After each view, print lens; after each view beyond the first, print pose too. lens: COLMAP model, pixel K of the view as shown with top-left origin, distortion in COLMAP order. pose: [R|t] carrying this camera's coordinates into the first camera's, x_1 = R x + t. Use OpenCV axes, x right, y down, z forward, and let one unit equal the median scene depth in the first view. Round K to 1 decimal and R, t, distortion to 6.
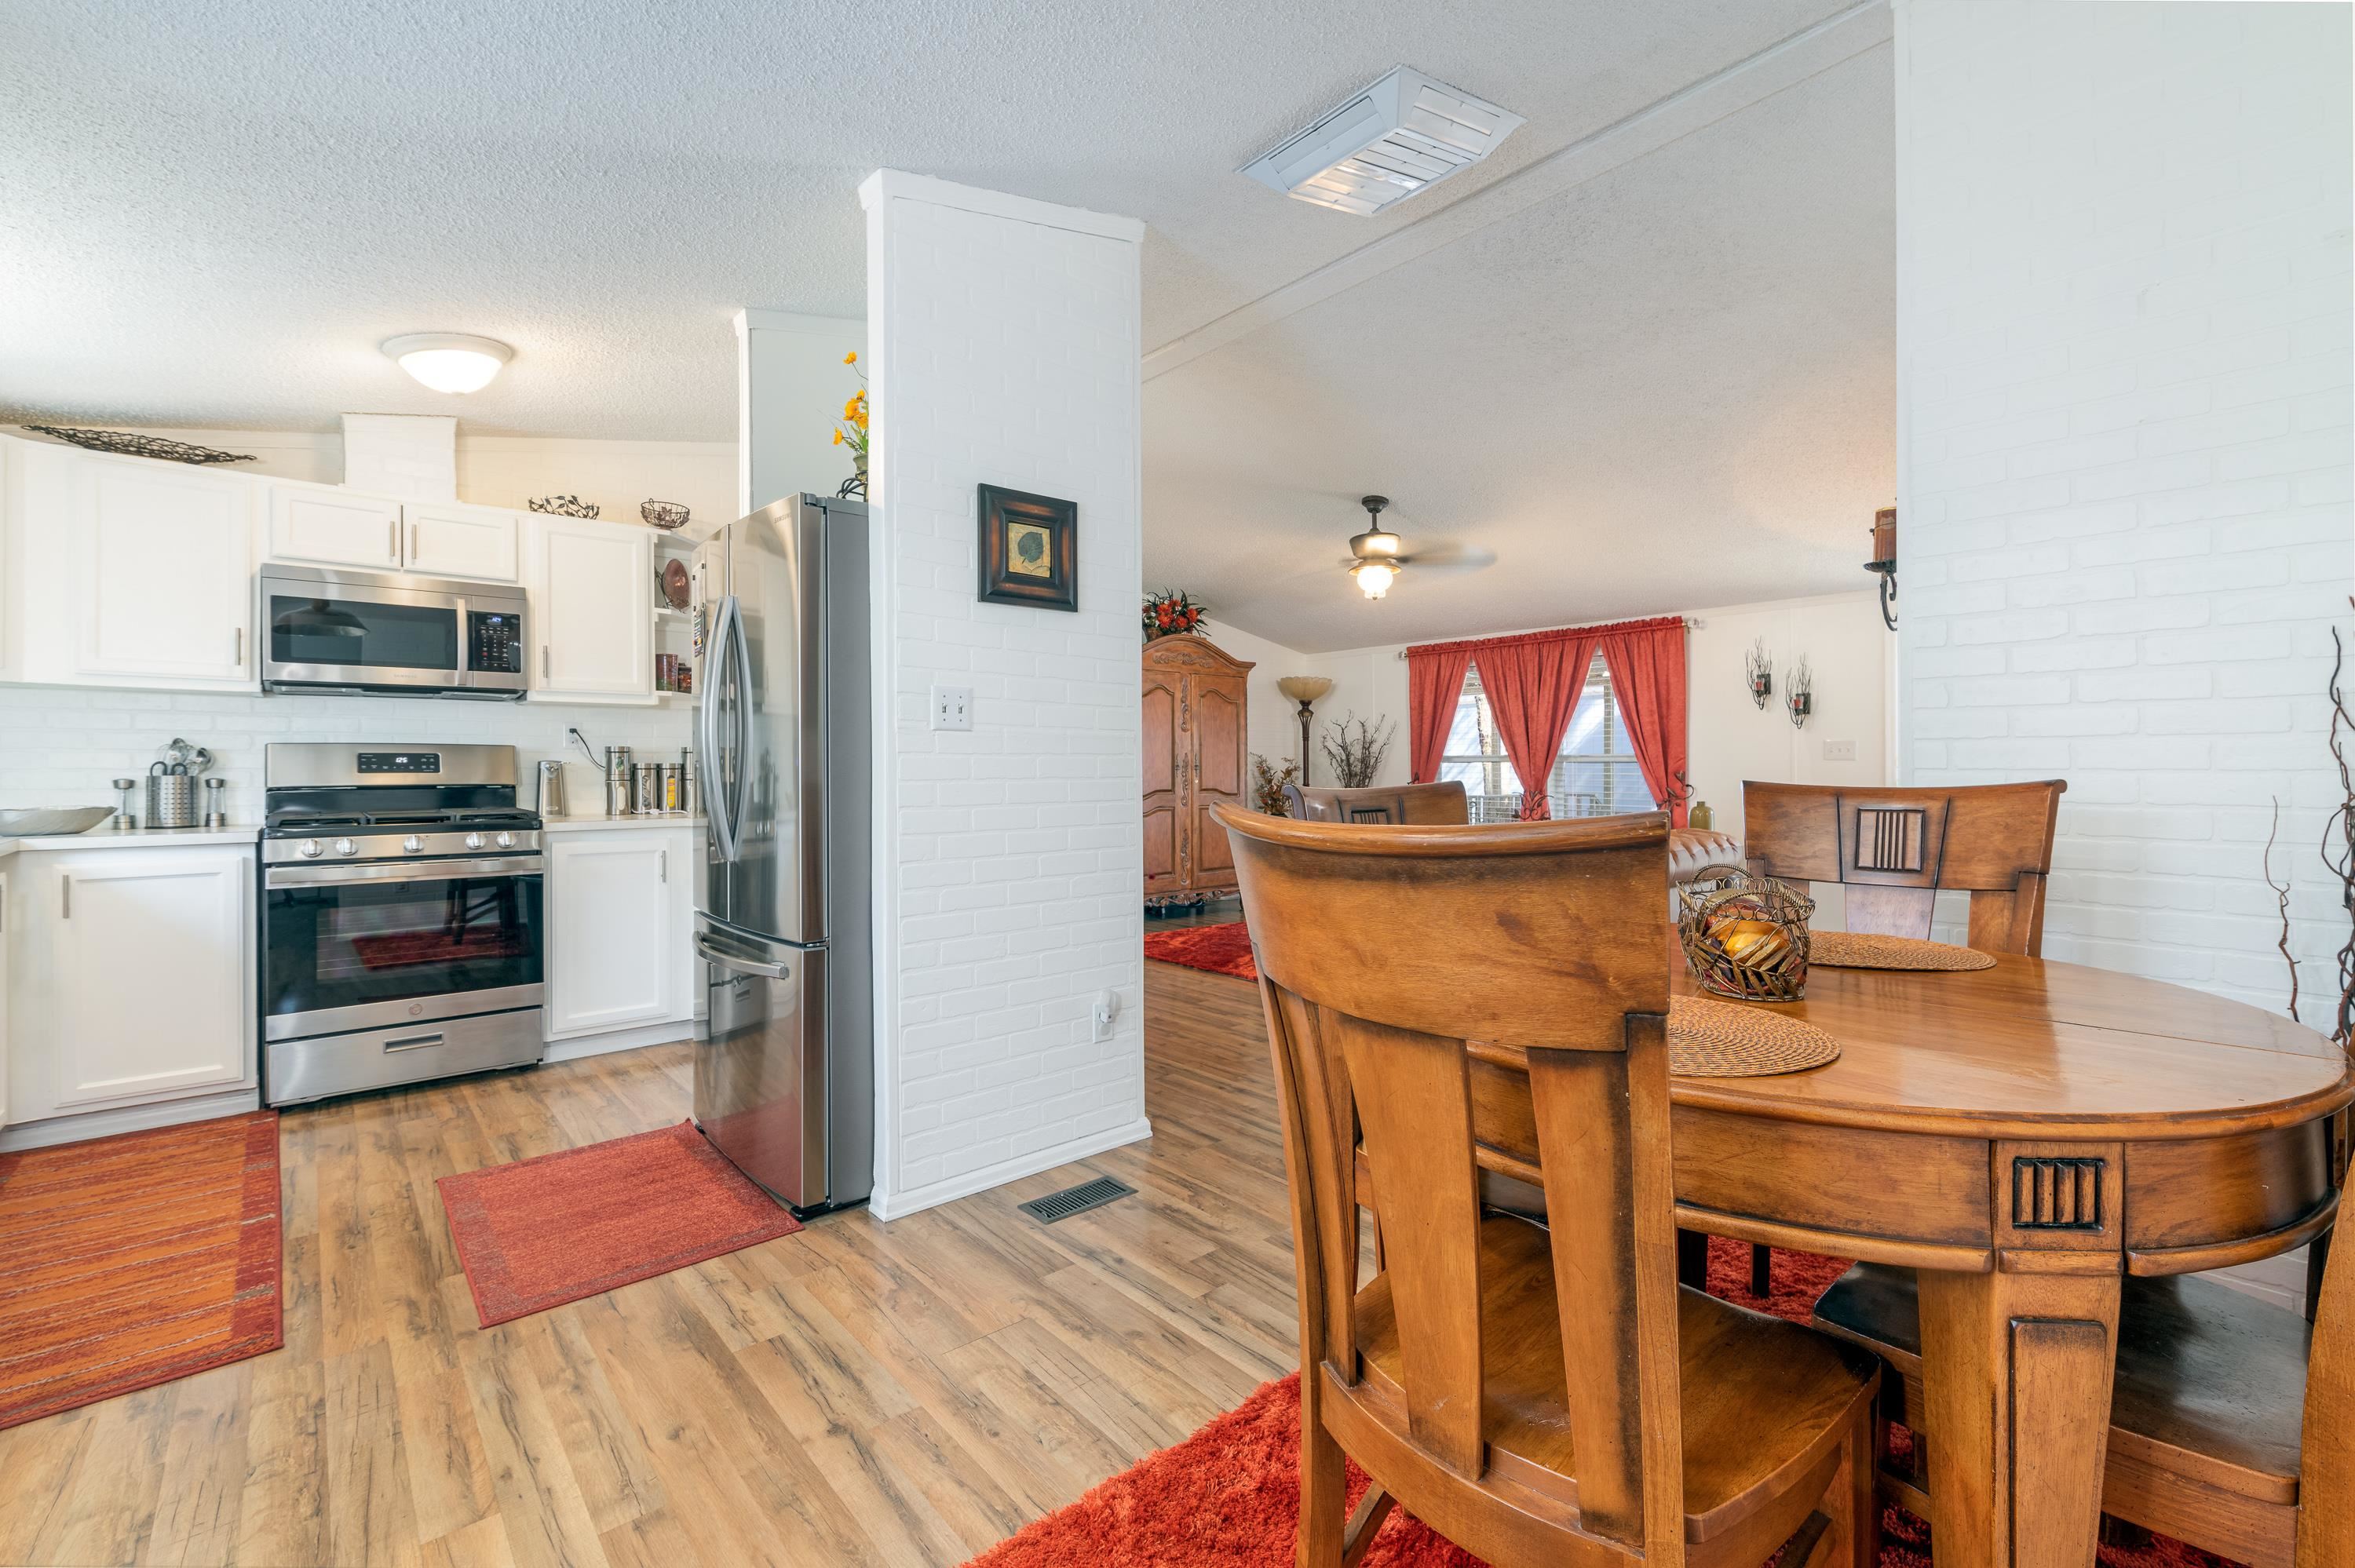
lens RADIAL K [[1017.1, 0, 1194.8], [0, 1017.1, 772.7], [0, 0, 1]] dist [0.002233, -0.000973]
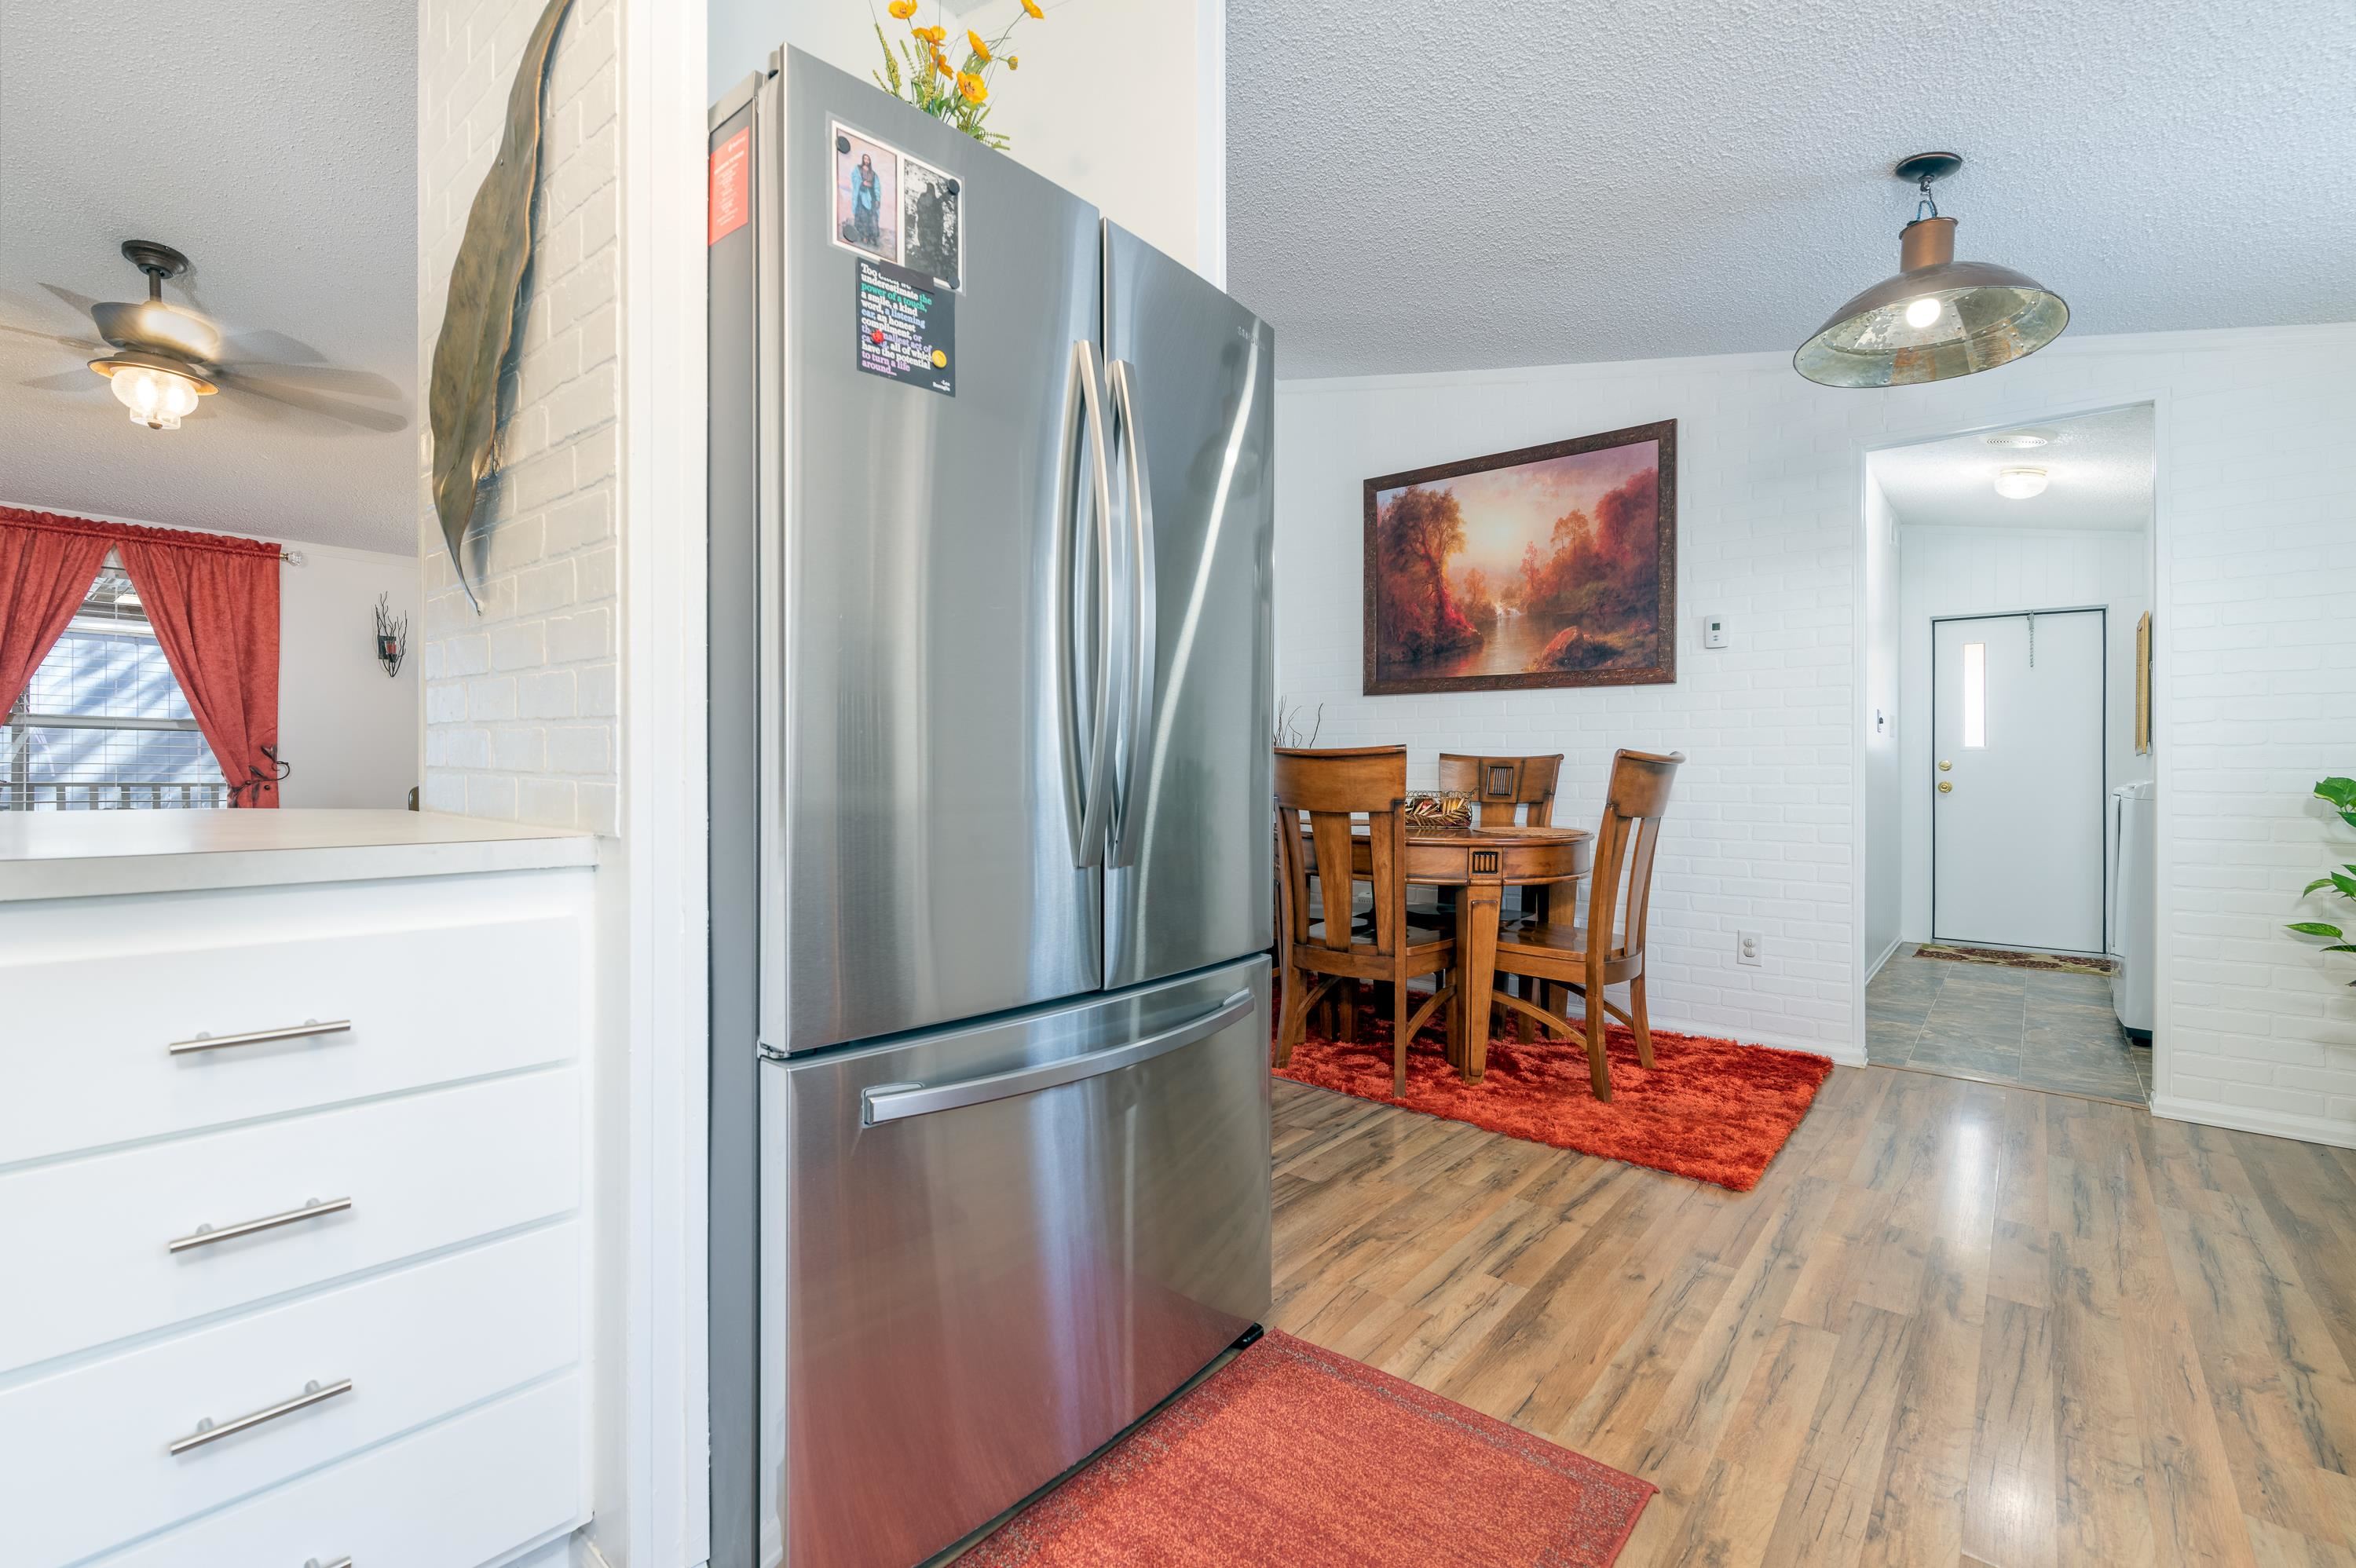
lens RADIAL K [[1017.6, 0, 1218.9], [0, 1017.6, 768.7], [0, 0, 1]] dist [0.002233, -0.000973]
pose [[-0.173397, 0.001521, 0.984851, -1.010826], [-0.003493, 0.999992, -0.002160, 0.039846], [-0.984846, -0.003815, -0.173390, 1.071620]]
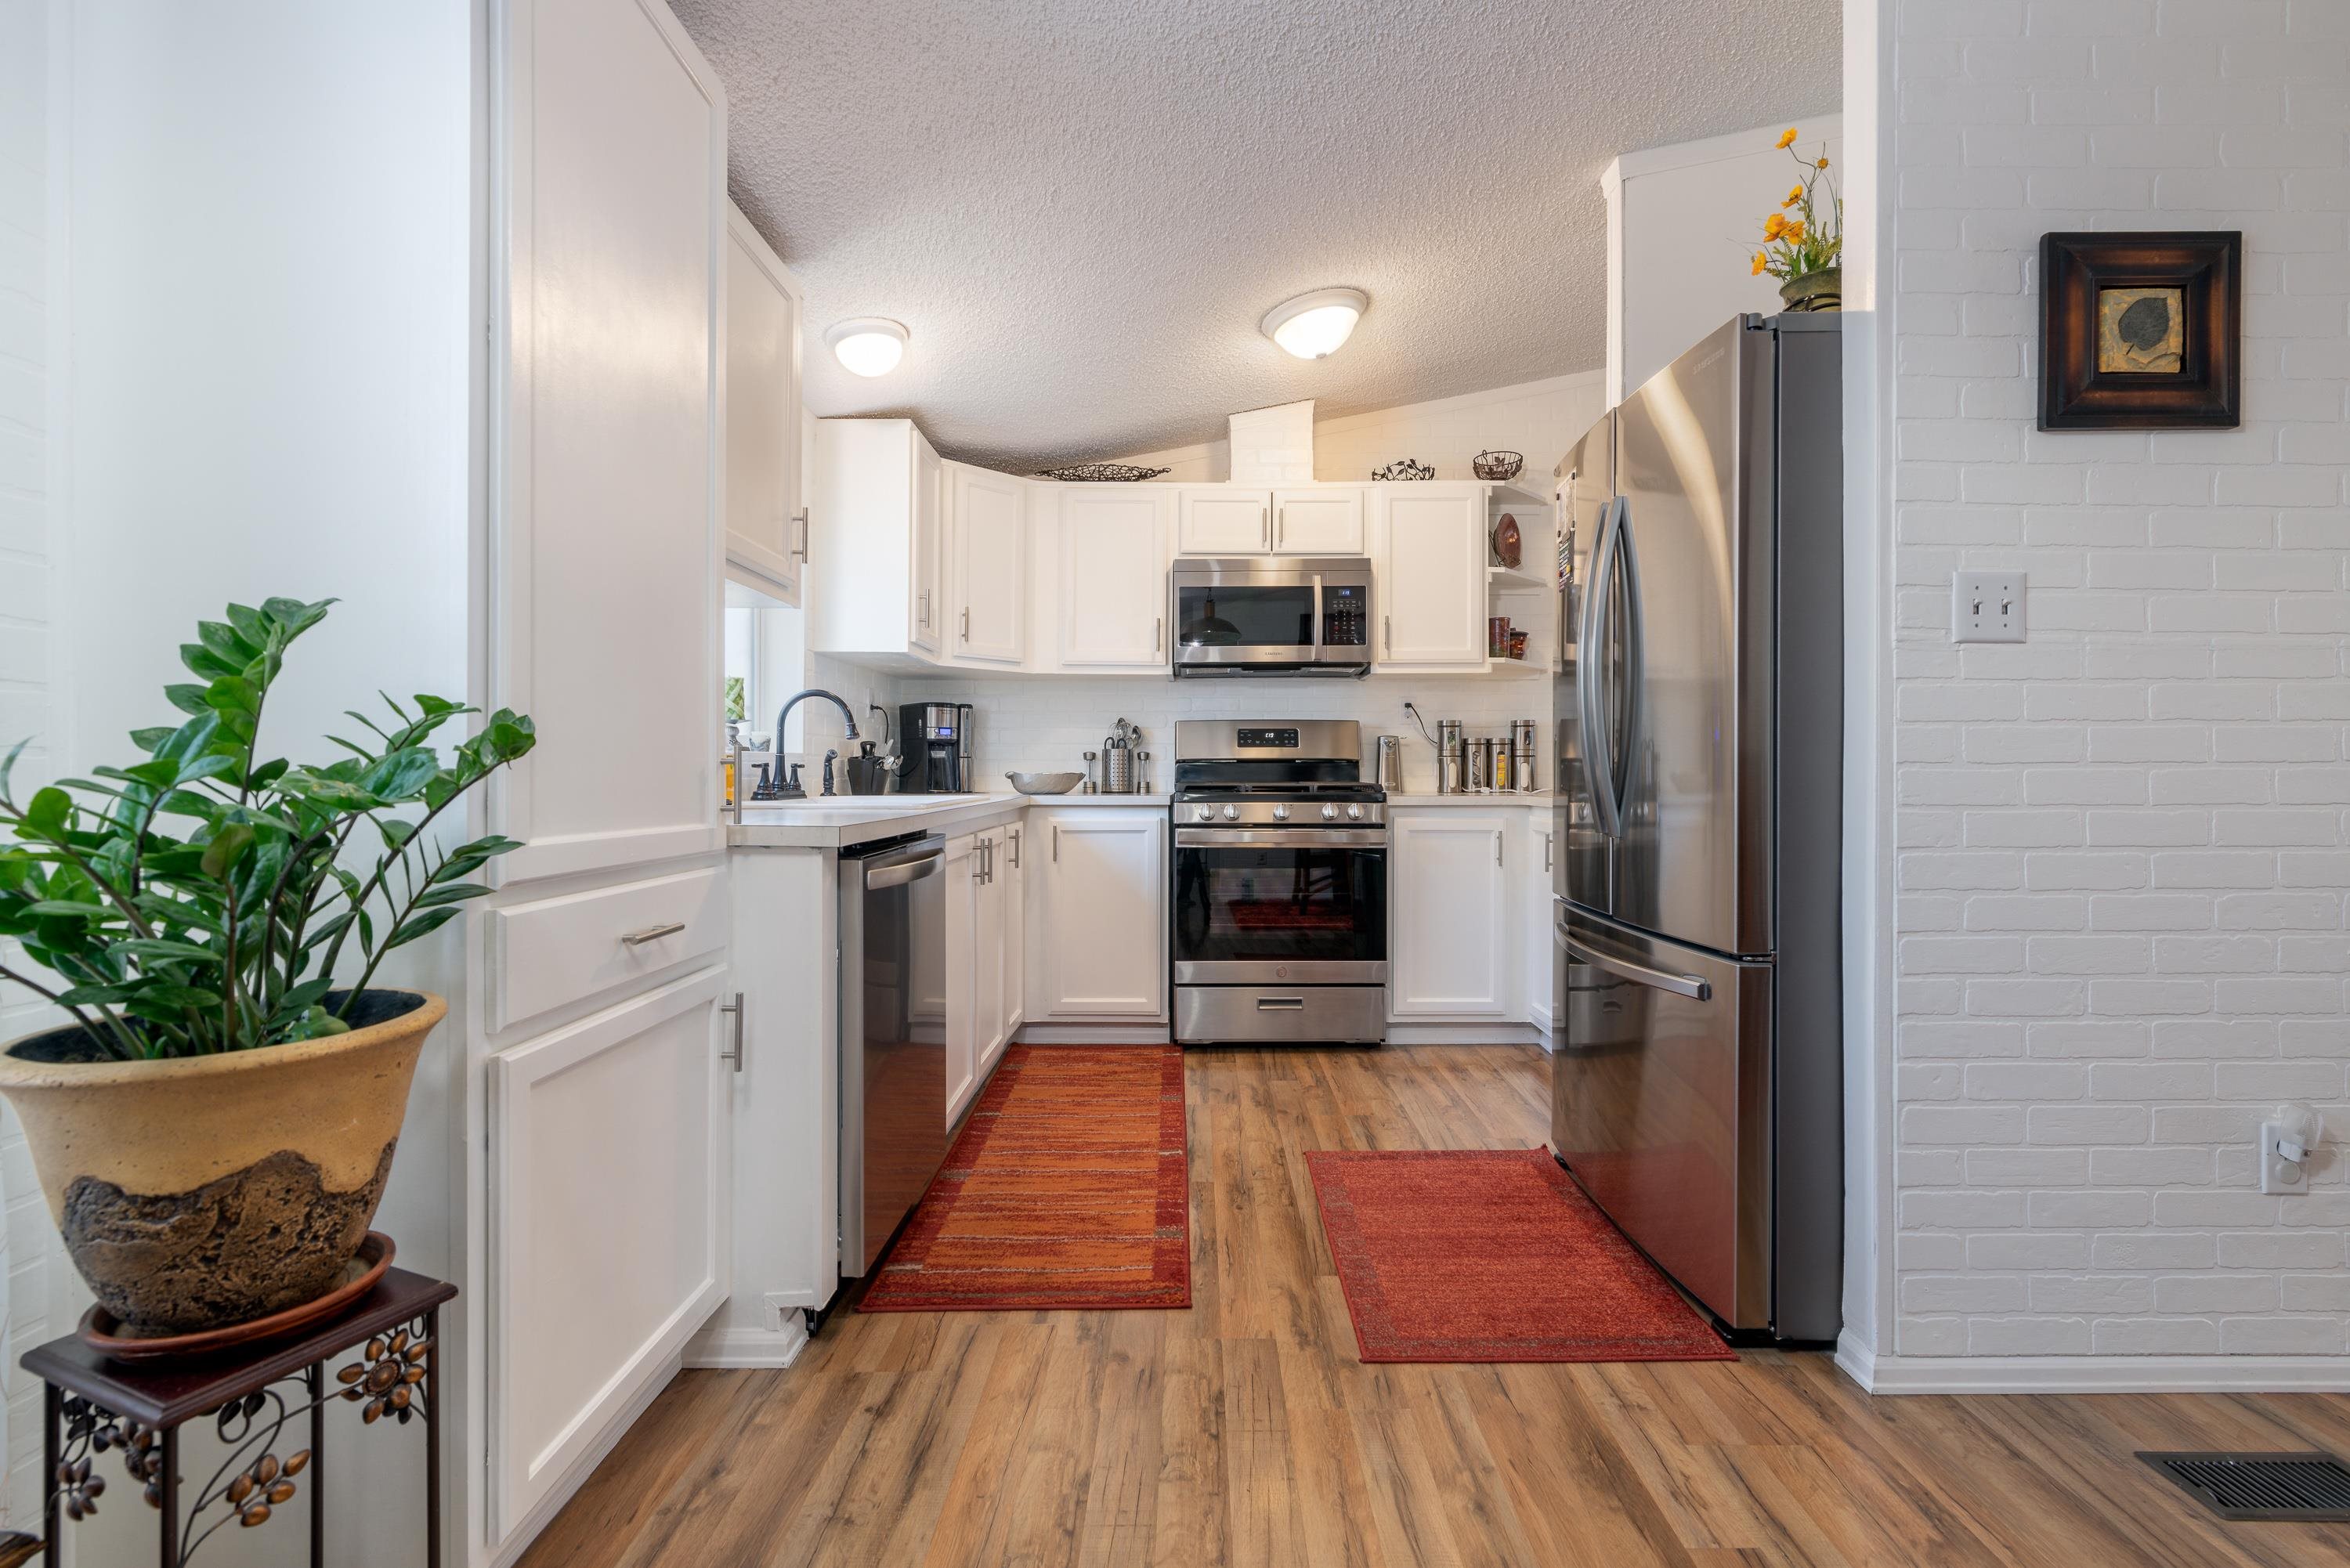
lens RADIAL K [[1015.0, 0, 1179.3], [0, 1015.0, 775.7], [0, 0, 1]] dist [0.002233, -0.000973]
pose [[0.743038, 0.002571, -0.669244, -0.184381], [-0.003706, 0.999993, -0.000273, 0.040968], [0.669239, 0.002683, 0.743043, 0.196952]]
